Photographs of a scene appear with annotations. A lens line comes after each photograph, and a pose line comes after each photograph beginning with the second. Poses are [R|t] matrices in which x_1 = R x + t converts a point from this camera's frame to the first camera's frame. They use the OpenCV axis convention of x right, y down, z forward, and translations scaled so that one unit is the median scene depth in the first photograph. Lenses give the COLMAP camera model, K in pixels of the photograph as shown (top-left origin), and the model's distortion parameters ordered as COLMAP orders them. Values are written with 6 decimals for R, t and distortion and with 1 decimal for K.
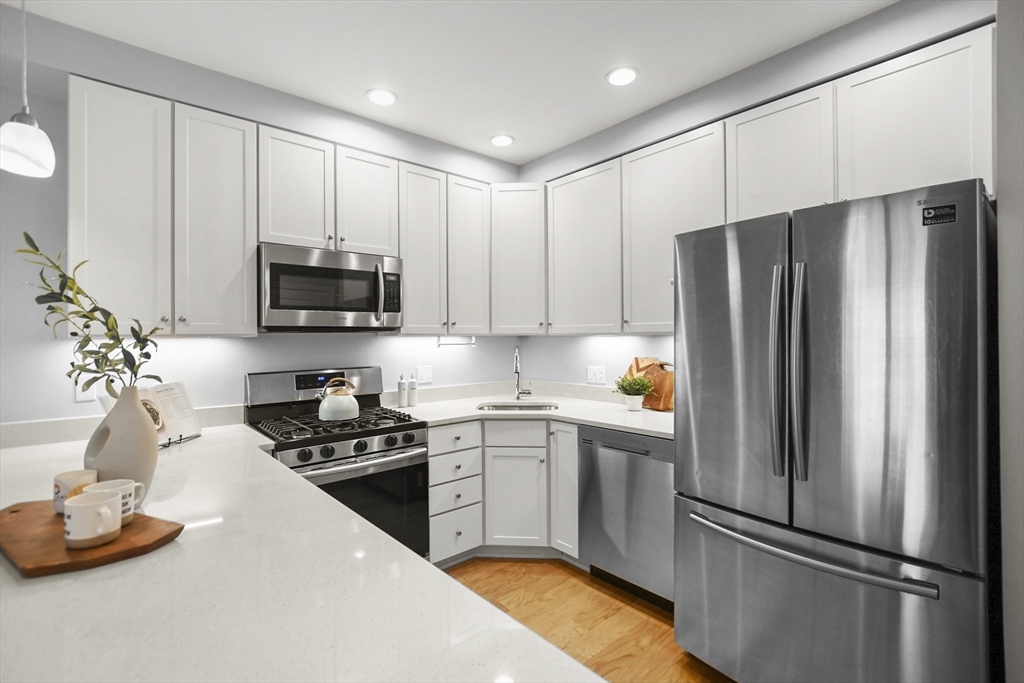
lens RADIAL K [[459.8, 0, 509.5], [0, 459.8, 334.9], [0, 0, 1]] dist [-0.012925, 0.005089]
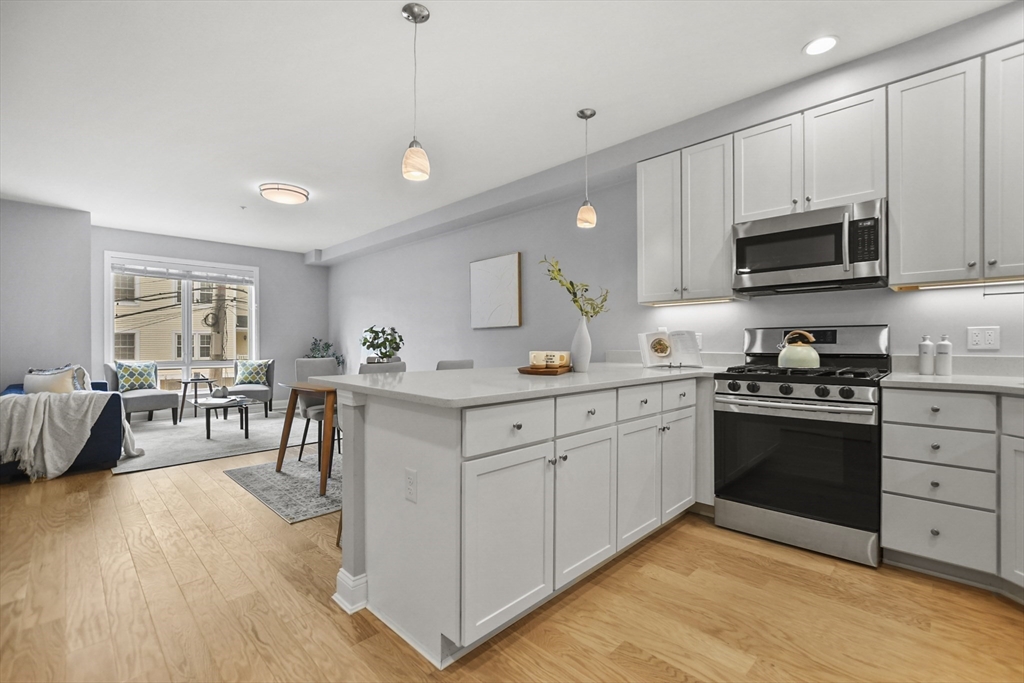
lens RADIAL K [[452.5, 0, 507.3], [0, 452.5, 342.8], [0, 0, 1]] dist [-0.014588, 0.004980]
pose [[0.075335, 0.009414, -0.997114, 0.586731], [0.008289, 0.999915, 0.010066, 0.098586], [0.997124, -0.009024, 0.075251, 0.224750]]
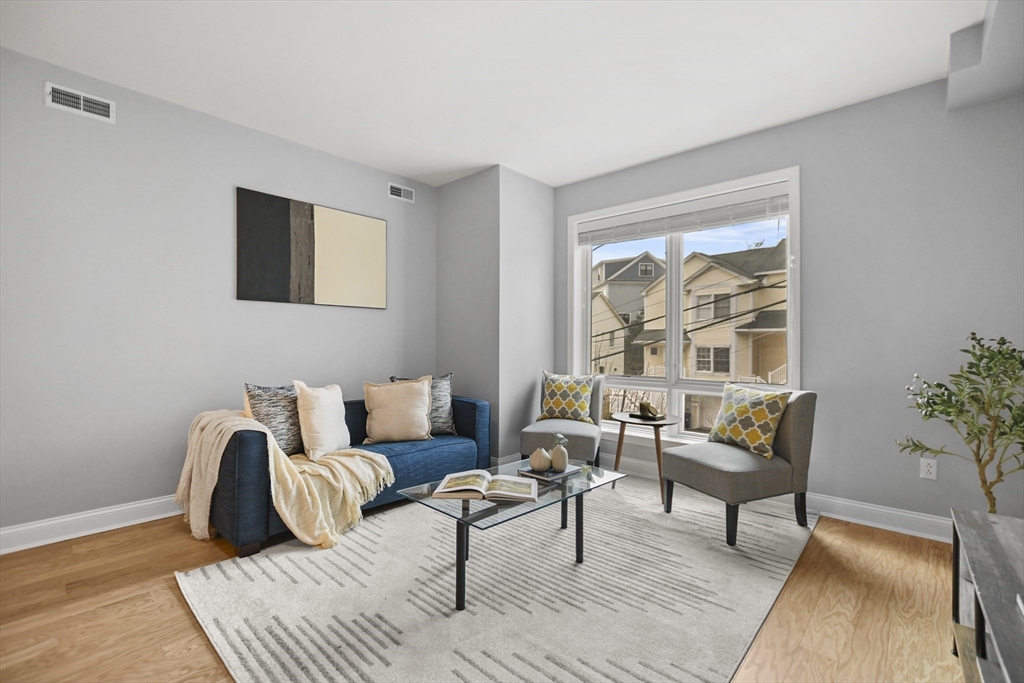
lens RADIAL K [[449.9, 0, 505.2], [0, 449.9, 346.5], [0, 0, 1]] dist [-0.012759, 0.005908]
pose [[-0.993390, 0.004154, -0.114715, -1.381171], [0.004104, 0.999991, 0.000678, 0.106978], [0.114716, 0.000203, -0.993398, -0.033783]]
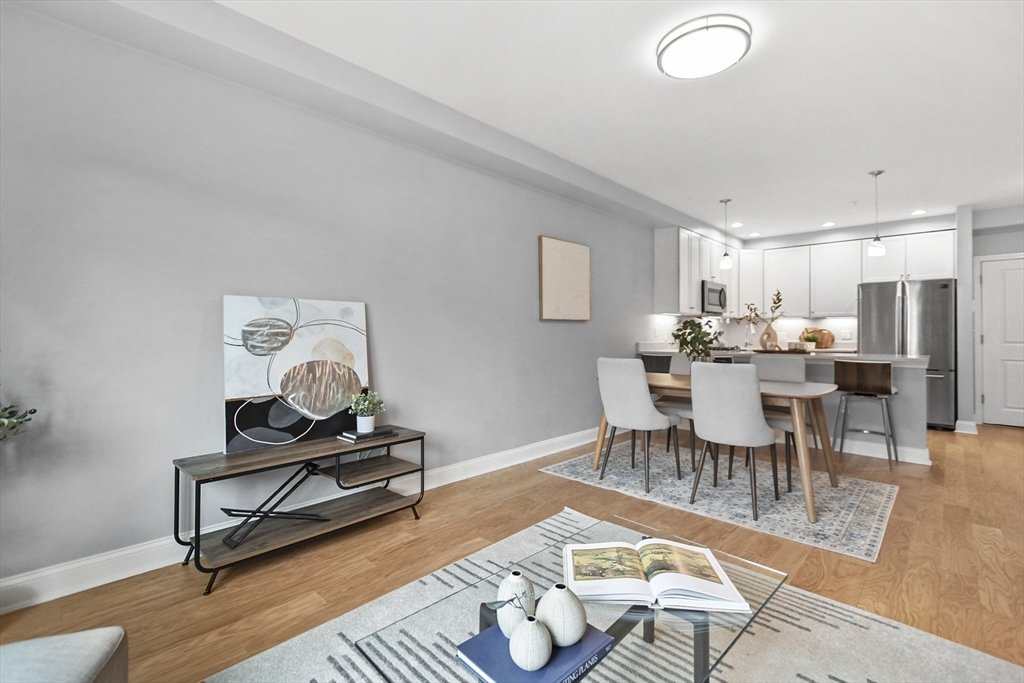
lens RADIAL K [[455.2, 0, 509.9], [0, 455.2, 328.2], [0, 0, 1]] dist [-0.015166, 0.005320]
pose [[0.995788, 0.013396, 0.090697, -1.637045], [-0.012926, 0.999900, -0.005765, 0.094739], [-0.090765, 0.004569, 0.995862, -1.328870]]
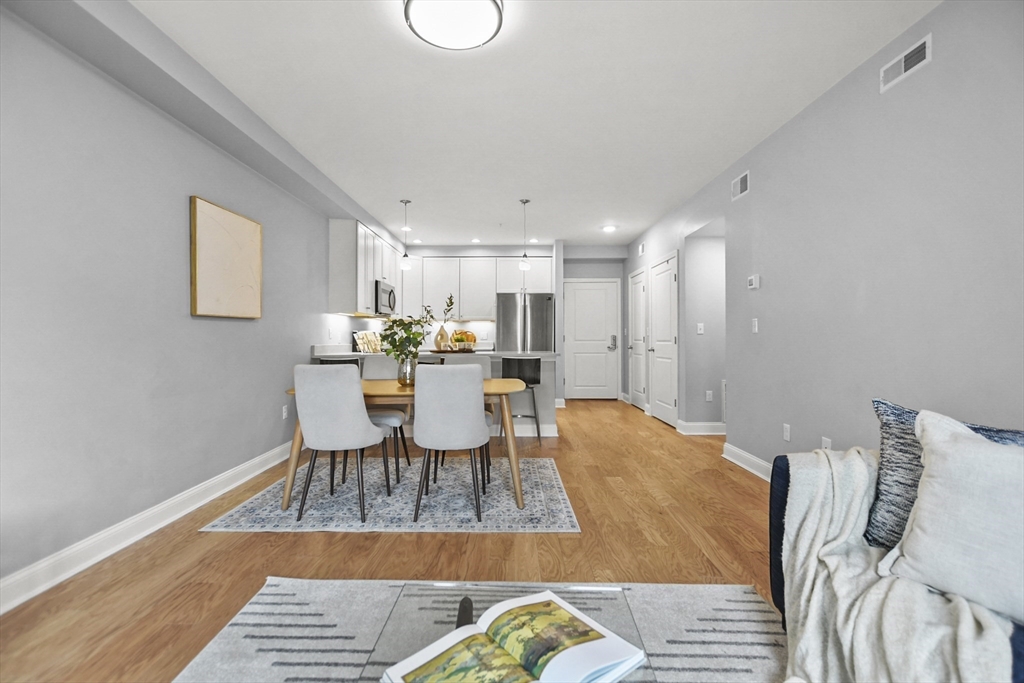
lens RADIAL K [[451.8, 0, 503.5], [0, 451.8, 333.4], [0, 0, 1]] dist [-0.013946, 0.004027]
pose [[0.658768, 0.012483, 0.752242, -1.714670], [-0.008264, 0.999922, -0.009356, 0.103340], [-0.752301, -0.000053, 0.658820, -1.067248]]
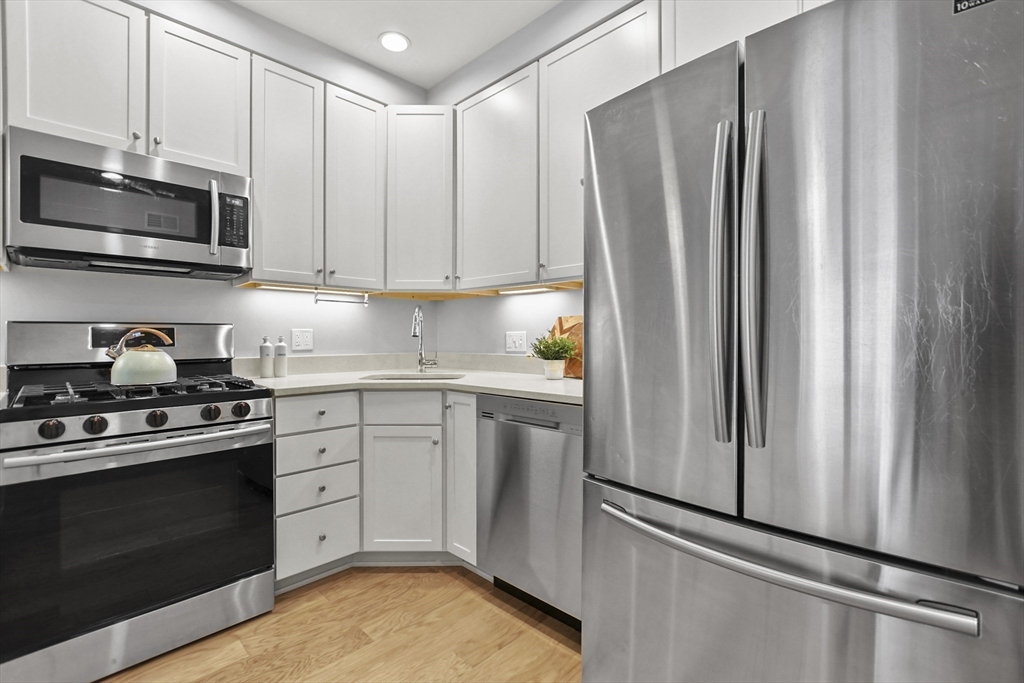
lens RADIAL K [[456.0, 0, 508.0], [0, 456.0, 335.2], [0, 0, 1]] dist [-0.013467, 0.005241]
pose [[0.996834, 0.007065, 0.079200, 0.135535], [-0.007128, 0.999974, 0.000503, 0.093045], [-0.079194, -0.001066, 0.996859, 0.222438]]
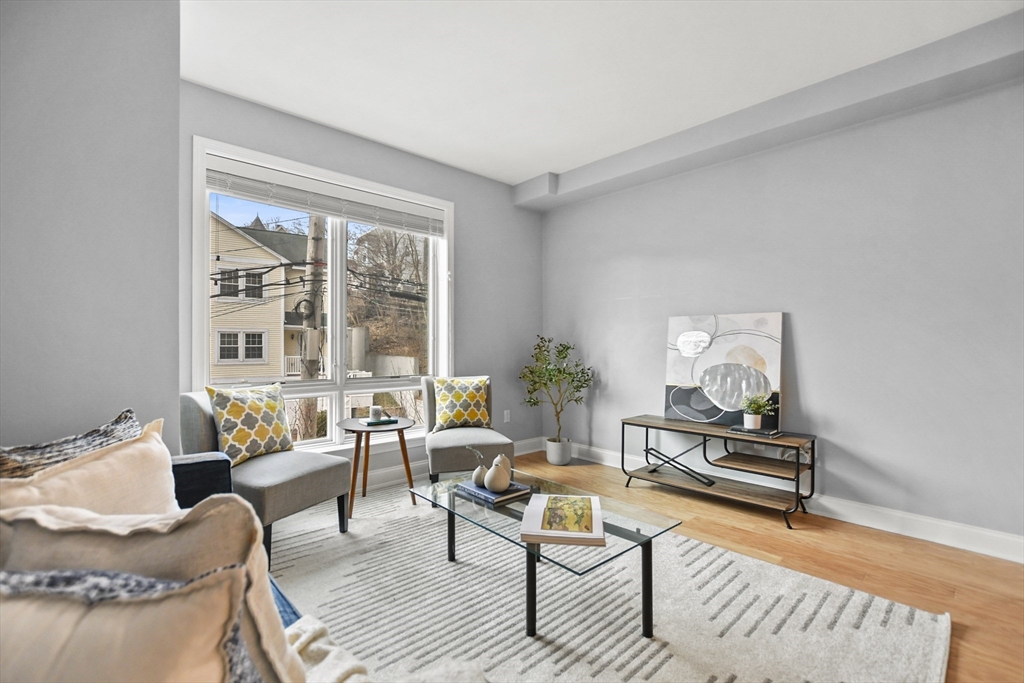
lens RADIAL K [[452.5, 0, 507.3], [0, 452.5, 342.8], [0, 0, 1]] dist [-0.014588, 0.004980]
pose [[0.039464, 0.008145, -0.999188, -0.771807], [0.003368, 0.999960, 0.008284, 0.097994], [0.999215, -0.003693, 0.039435, -0.952498]]
